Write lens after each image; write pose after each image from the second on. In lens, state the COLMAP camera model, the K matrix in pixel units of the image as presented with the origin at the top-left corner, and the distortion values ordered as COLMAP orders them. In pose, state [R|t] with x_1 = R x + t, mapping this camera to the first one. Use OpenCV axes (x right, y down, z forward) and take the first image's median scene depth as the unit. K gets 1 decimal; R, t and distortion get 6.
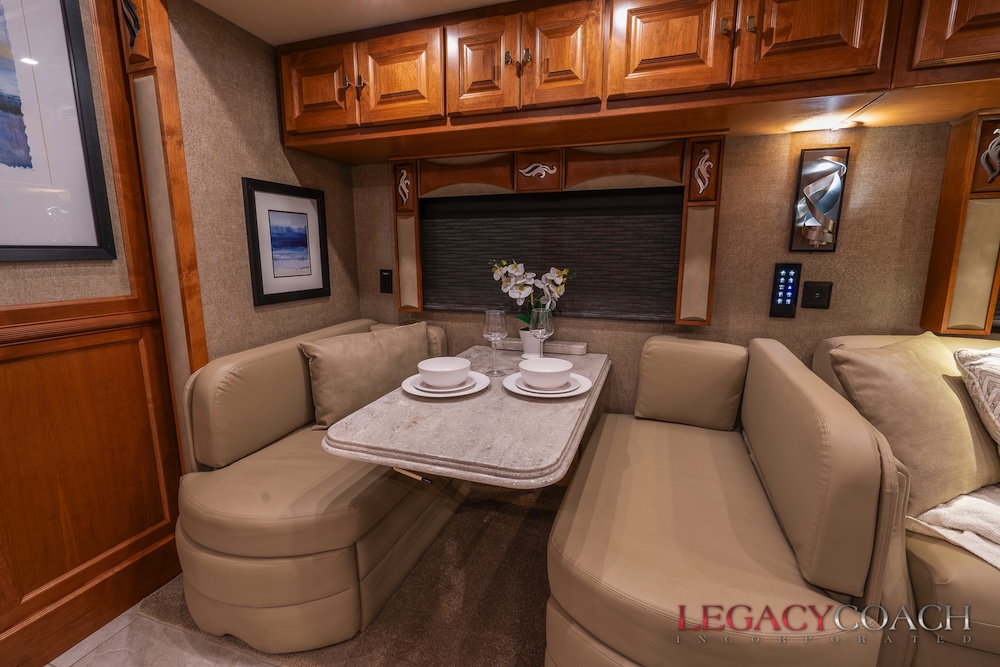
lens RADIAL K [[452.6, 0, 496.2], [0, 452.6, 332.9], [0, 0, 1]] dist [-0.001869, 0.000146]
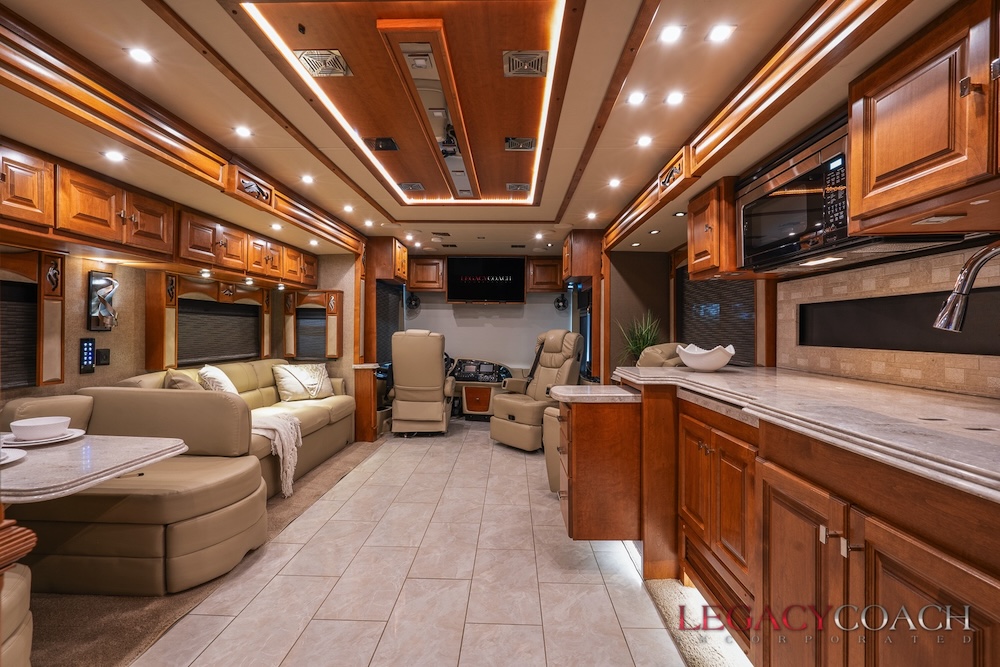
lens RADIAL K [[452.6, 0, 496.2], [0, 452.6, 332.9], [0, 0, 1]] dist [-0.001869, 0.000146]
pose [[-0.299253, -0.006105, 0.954154, -1.271149], [0.163163, 0.984924, 0.057474, -0.032111], [-0.940120, 0.172882, -0.293745, 0.127325]]
